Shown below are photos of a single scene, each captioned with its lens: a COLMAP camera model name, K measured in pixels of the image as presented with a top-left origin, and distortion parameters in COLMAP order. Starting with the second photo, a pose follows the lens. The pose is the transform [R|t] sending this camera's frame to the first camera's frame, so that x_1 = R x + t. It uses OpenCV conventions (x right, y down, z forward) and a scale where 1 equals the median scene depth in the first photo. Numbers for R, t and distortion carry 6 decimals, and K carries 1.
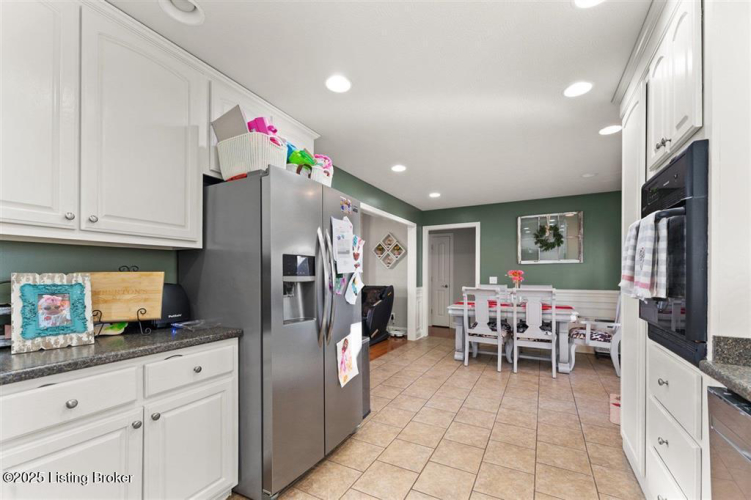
lens RADIAL K [[311.5, 0, 375.6], [0, 311.5, 277.3], [0, 0, 1]] dist [-0.000714, -0.000104]
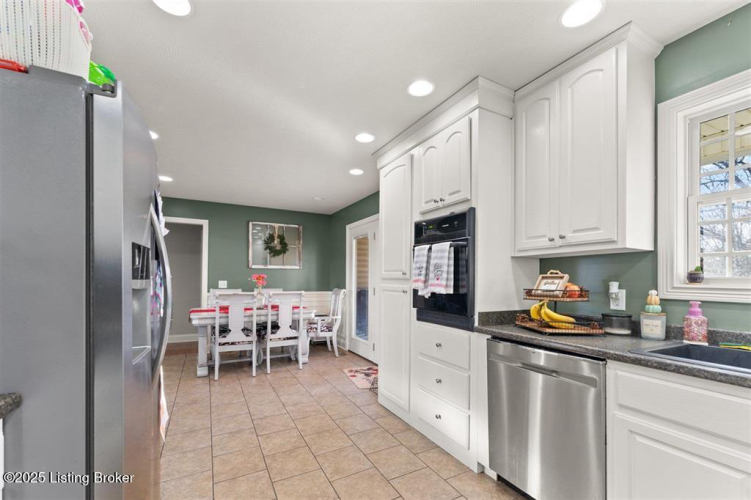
lens RADIAL K [[314.5, 0, 376.3], [0, 314.5, 279.4], [0, 0, 1]] dist [0.000113, 0.000001]
pose [[0.548451, 0.004512, 0.836170, -0.225762], [0.000154, 0.999985, -0.005497, -0.000429], [-0.836182, 0.003144, 0.548442, 0.124140]]
